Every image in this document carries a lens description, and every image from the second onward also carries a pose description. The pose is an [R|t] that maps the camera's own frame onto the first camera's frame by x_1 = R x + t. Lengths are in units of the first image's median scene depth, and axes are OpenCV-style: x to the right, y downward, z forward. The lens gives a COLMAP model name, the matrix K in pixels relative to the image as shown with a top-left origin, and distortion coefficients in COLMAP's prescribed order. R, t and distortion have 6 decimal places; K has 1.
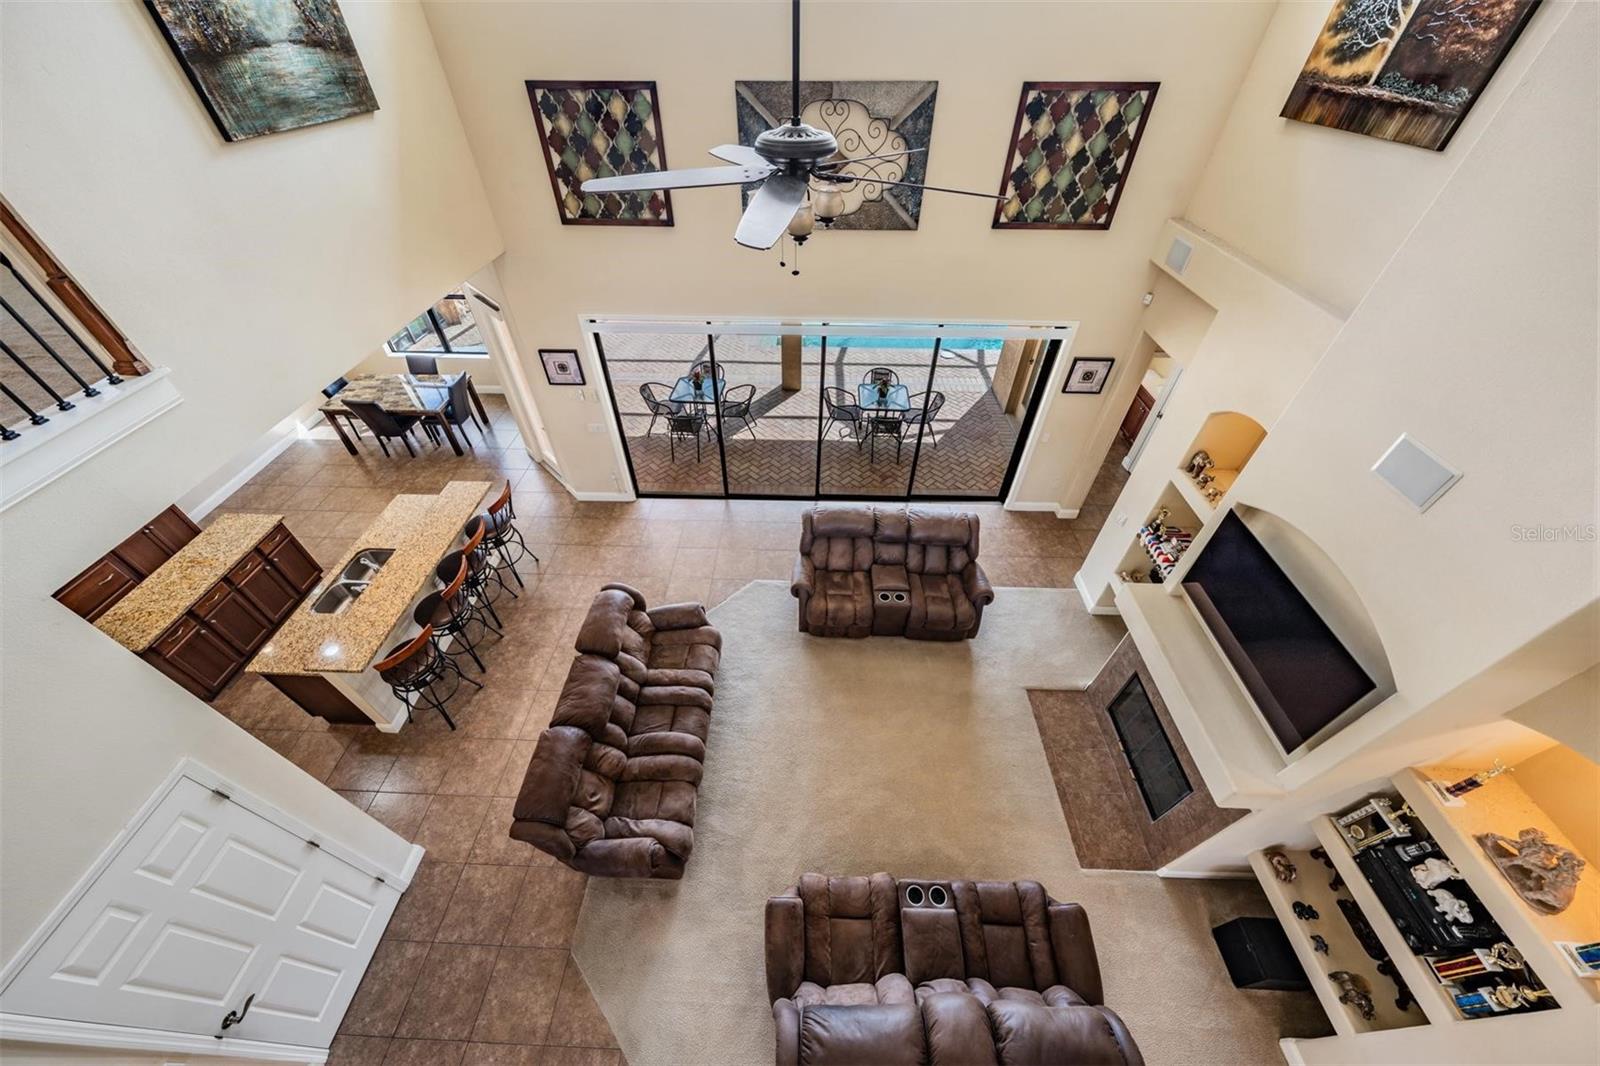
lens RADIAL K [[541.3, 0, 798.0], [0, 541.3, 528.1], [0, 0, 1]] dist [0.000055, 0.000040]
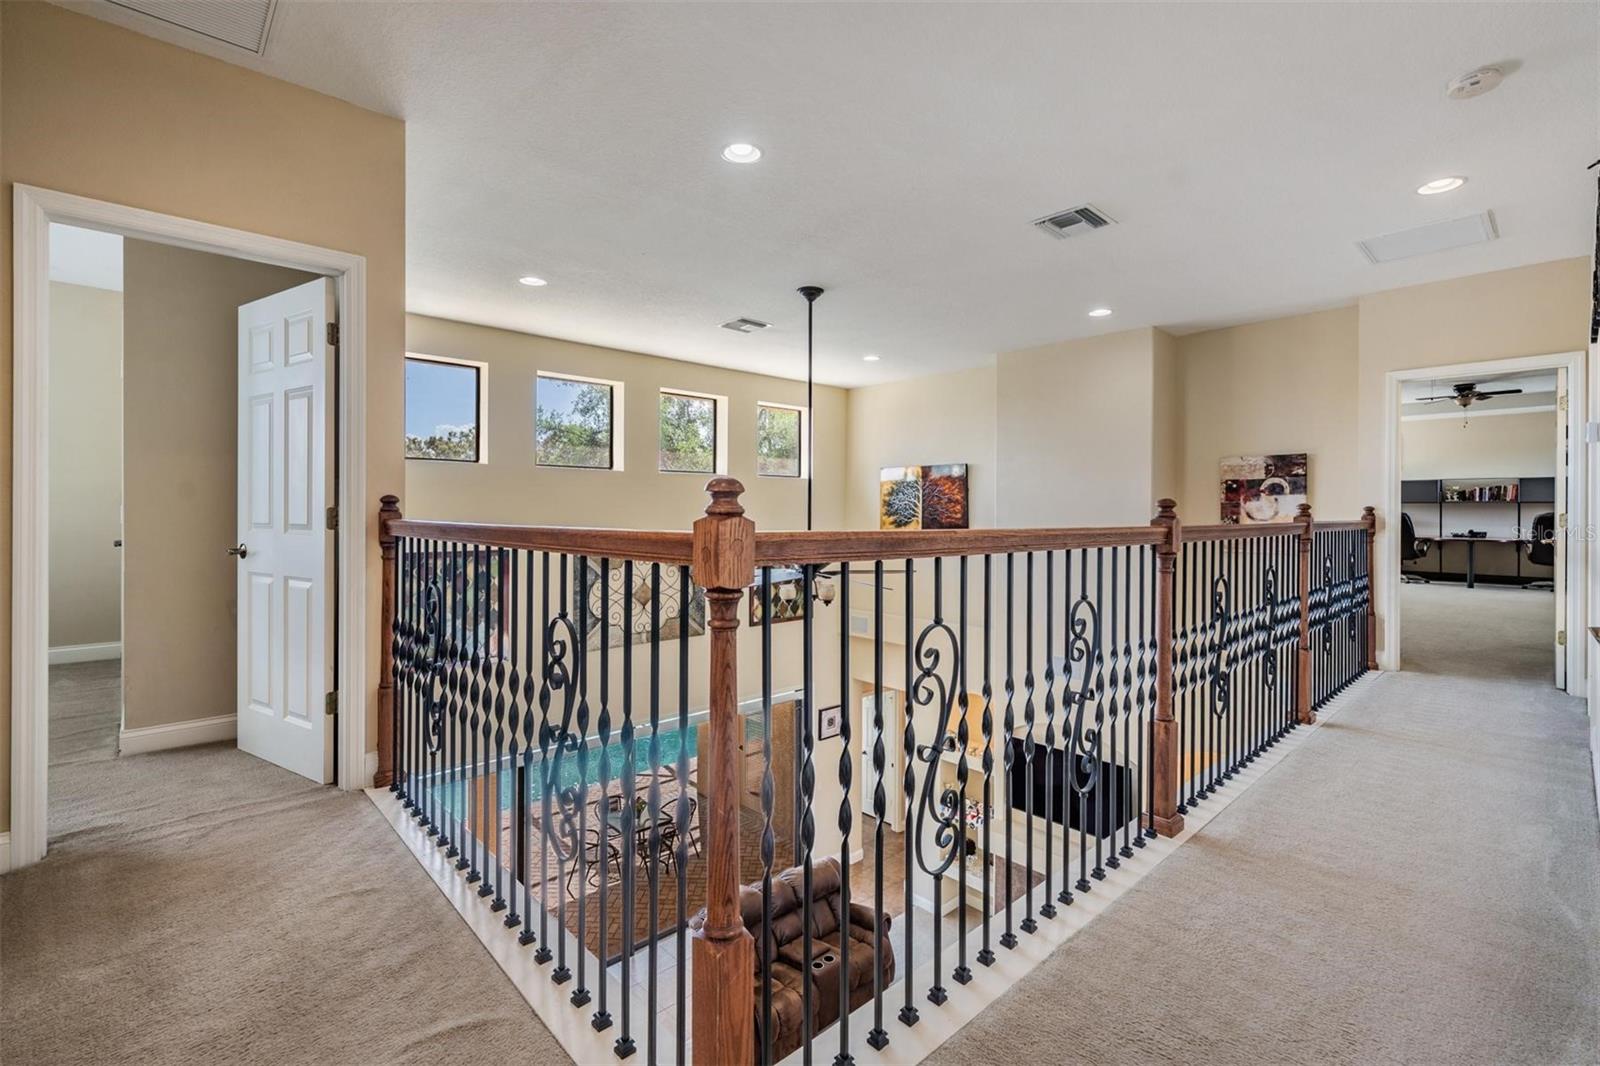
lens RADIAL K [[715.3, 0, 800.7], [0, 715.3, 521.1], [0, 0, 1]] dist [0.005442, -0.001119]
pose [[0.708318, -0.008815, 0.705838, -1.109405], [0.486609, 0.730467, -0.479196, 0.224645], [-0.511368, 0.682891, 0.521693, -0.221358]]
